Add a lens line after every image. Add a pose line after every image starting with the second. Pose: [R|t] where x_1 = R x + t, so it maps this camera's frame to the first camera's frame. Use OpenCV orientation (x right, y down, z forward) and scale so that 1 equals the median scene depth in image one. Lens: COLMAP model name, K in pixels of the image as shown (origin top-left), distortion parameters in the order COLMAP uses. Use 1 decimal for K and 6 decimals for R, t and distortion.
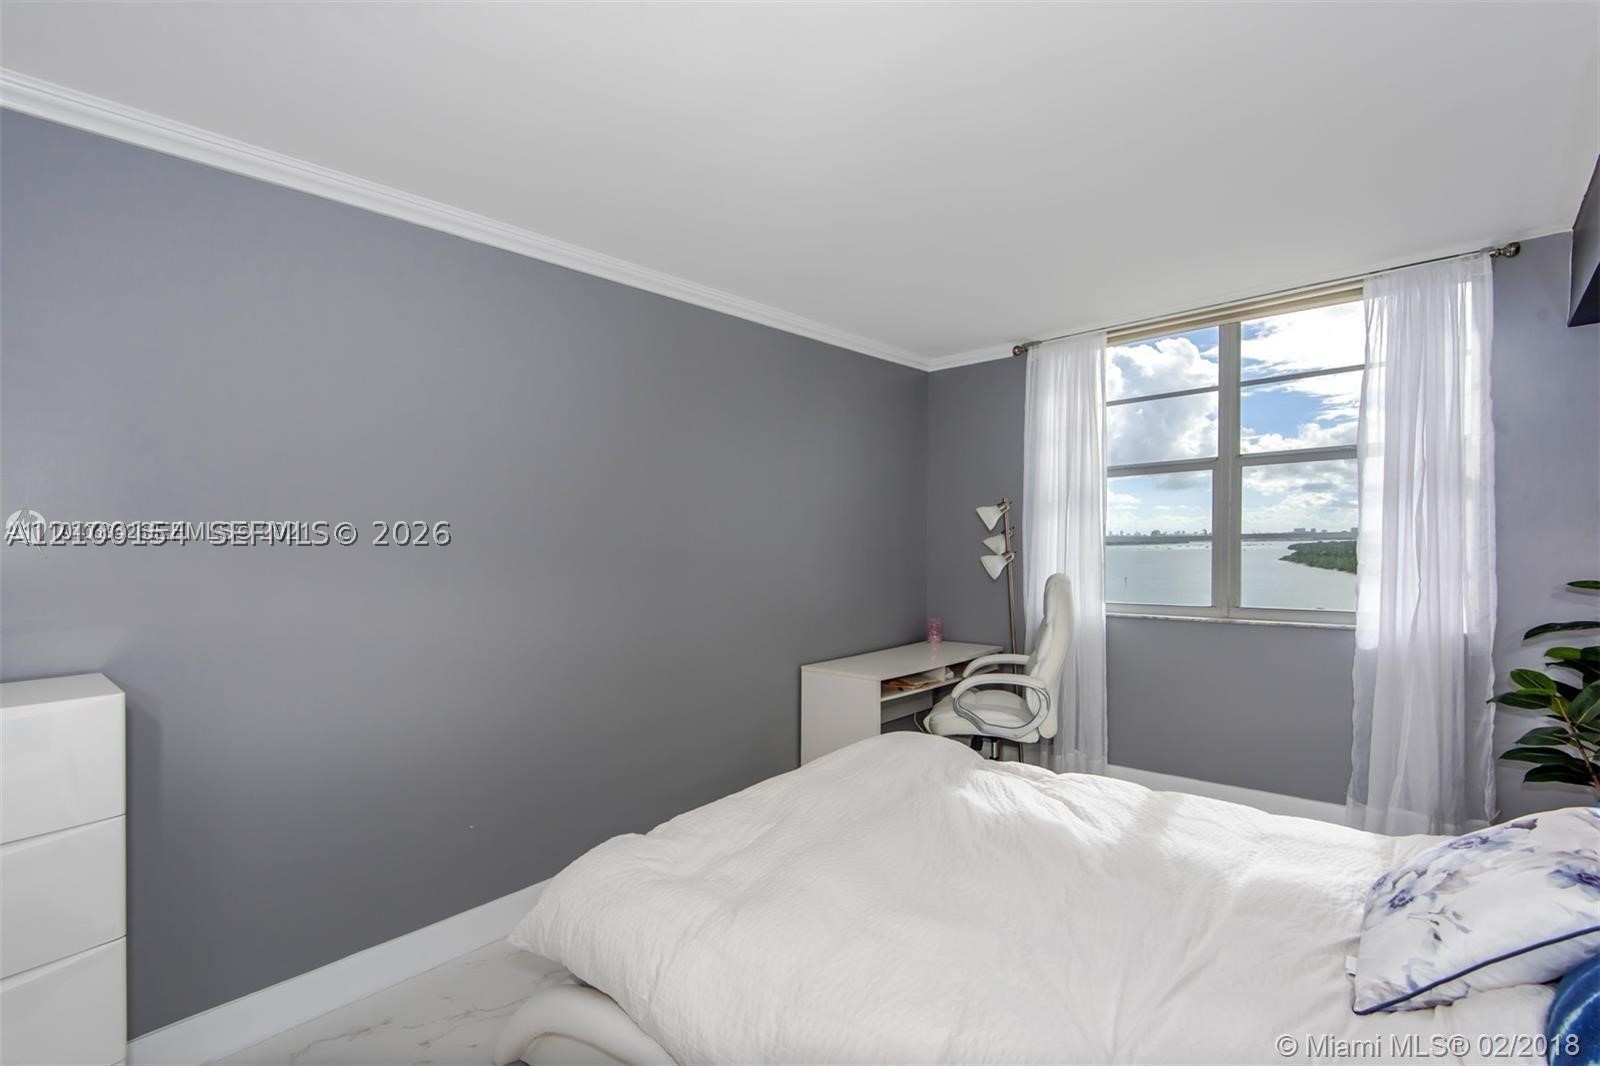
lens RADIAL K [[752.9, 0, 832.1], [0, 752.9, 470.0], [0, 0, 1]] dist [0.027179, -0.012006]
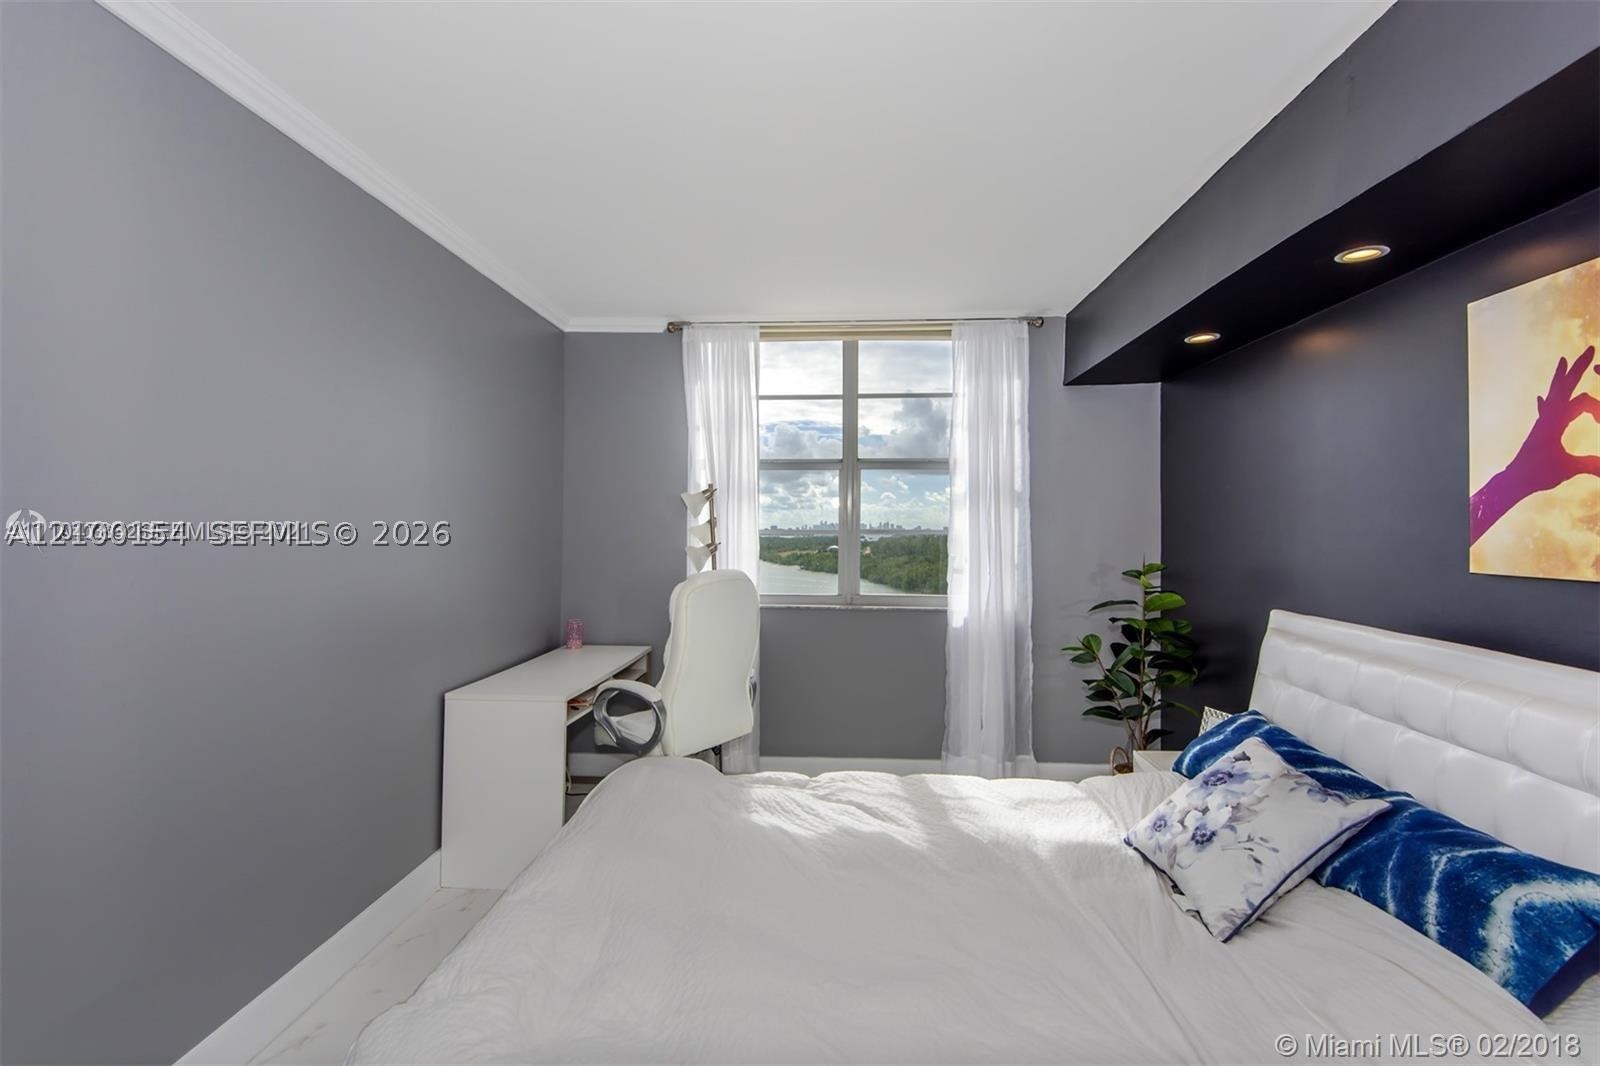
lens RADIAL K [[752.9, 0, 808.7], [0, 752.9, 476.0], [0, 0, 1]] dist [0.027179, -0.012006]
pose [[0.791171, 0.068771, 0.607716, -0.252789], [-0.080474, 0.996724, -0.008025, 0.026561], [-0.606277, -0.042556, 0.794114, 0.216472]]
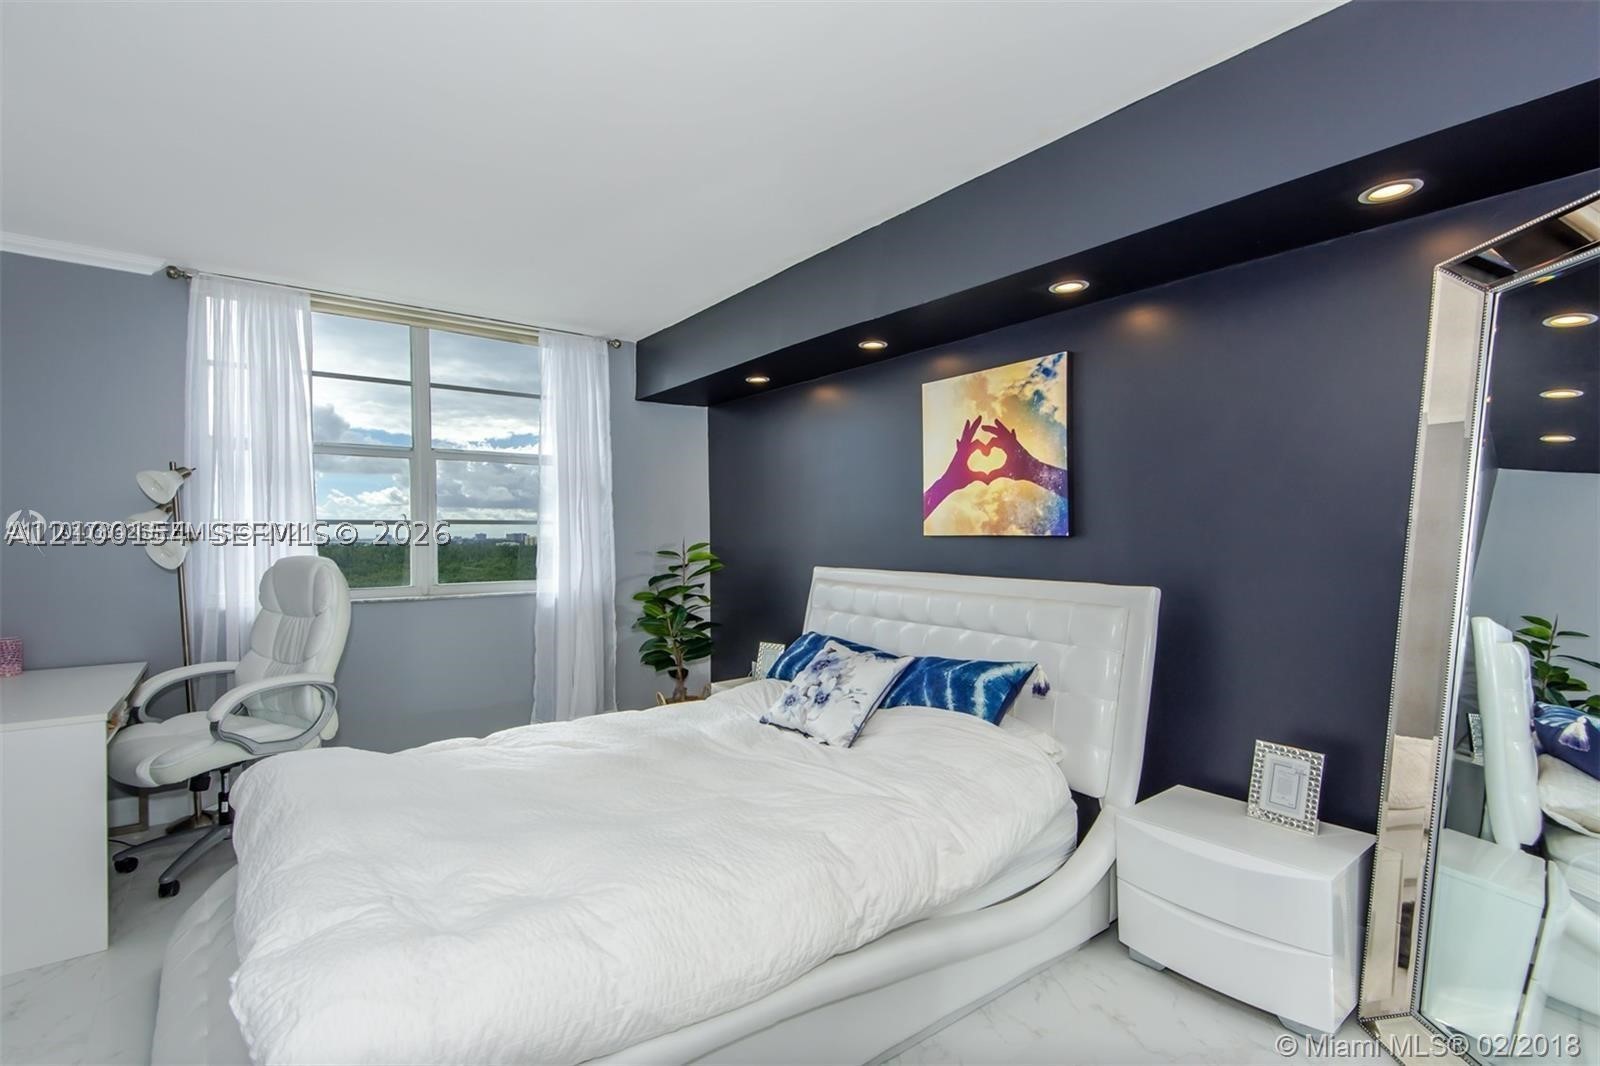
lens RADIAL K [[752.9, 0, 782.9], [0, 752.9, 462.3], [0, 0, 1]] dist [0.027179, -0.012006]
pose [[0.222014, 0.122347, 0.967337, -0.540698], [-0.097754, 0.989891, -0.102764, 0.081023], [-0.970131, -0.071746, 0.231730, 0.326242]]
